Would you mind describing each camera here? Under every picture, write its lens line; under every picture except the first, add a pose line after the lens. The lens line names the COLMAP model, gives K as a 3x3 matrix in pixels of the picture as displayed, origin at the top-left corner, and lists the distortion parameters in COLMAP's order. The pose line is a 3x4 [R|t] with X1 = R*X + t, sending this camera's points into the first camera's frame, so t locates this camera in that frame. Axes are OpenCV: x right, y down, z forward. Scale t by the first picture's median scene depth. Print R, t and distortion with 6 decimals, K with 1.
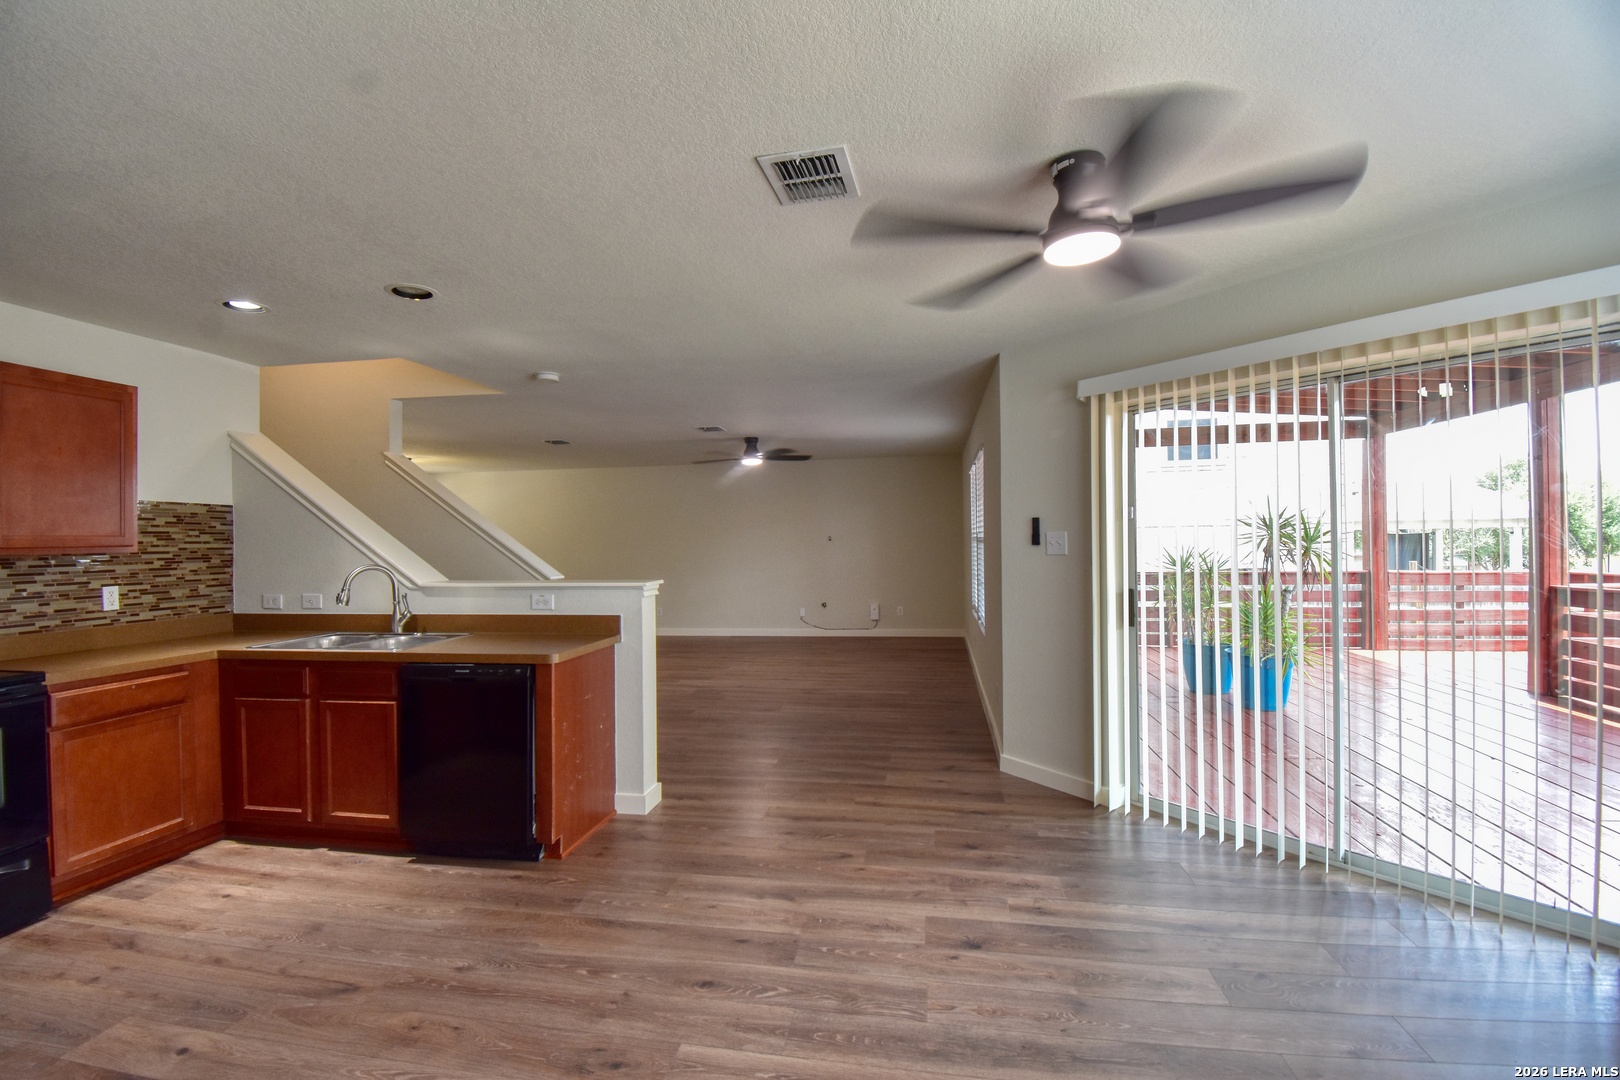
lens RADIAL K [[715.3, 0, 805.0], [0, 715.3, 538.6], [0, 0, 1]] dist [0.019425, -0.025711]
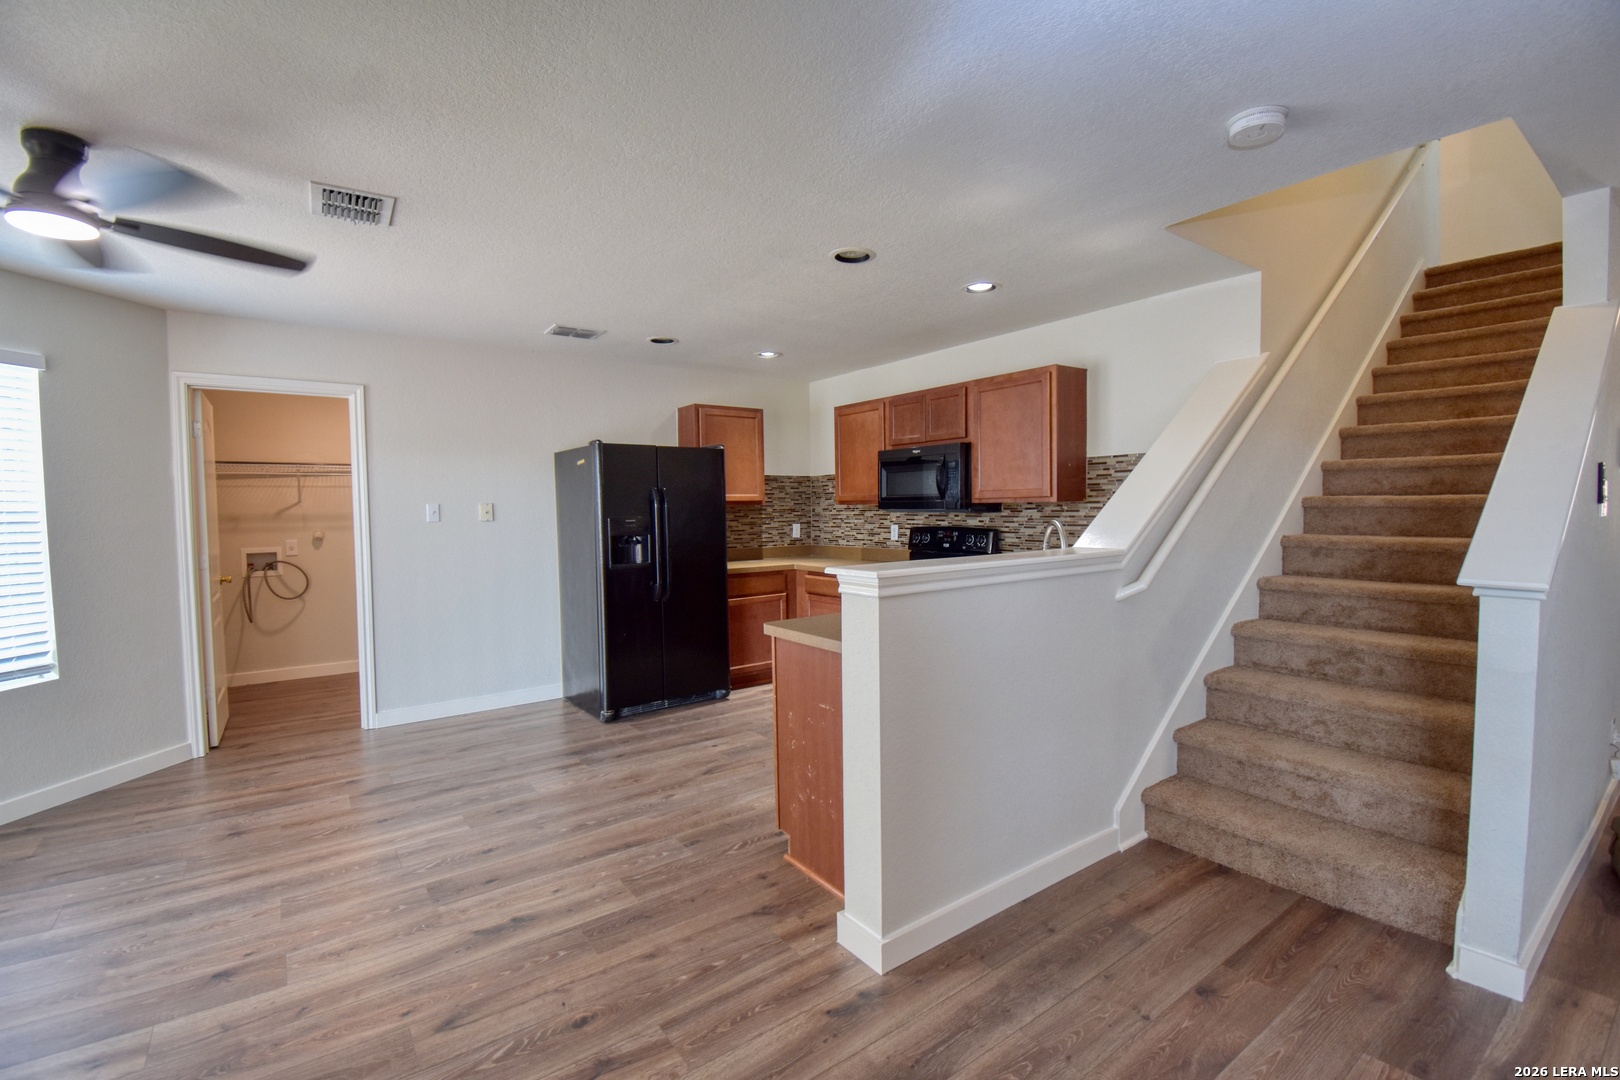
lens RADIAL K [[715.3, 0, 805.0], [0, 715.3, 538.6], [0, 0, 1]] dist [0.019425, -0.025711]
pose [[-0.688852, 0.057086, -0.722650, 0.283758], [0.022403, 0.998095, 0.057490, 0.001897], [0.724555, 0.023412, -0.688819, 1.758016]]
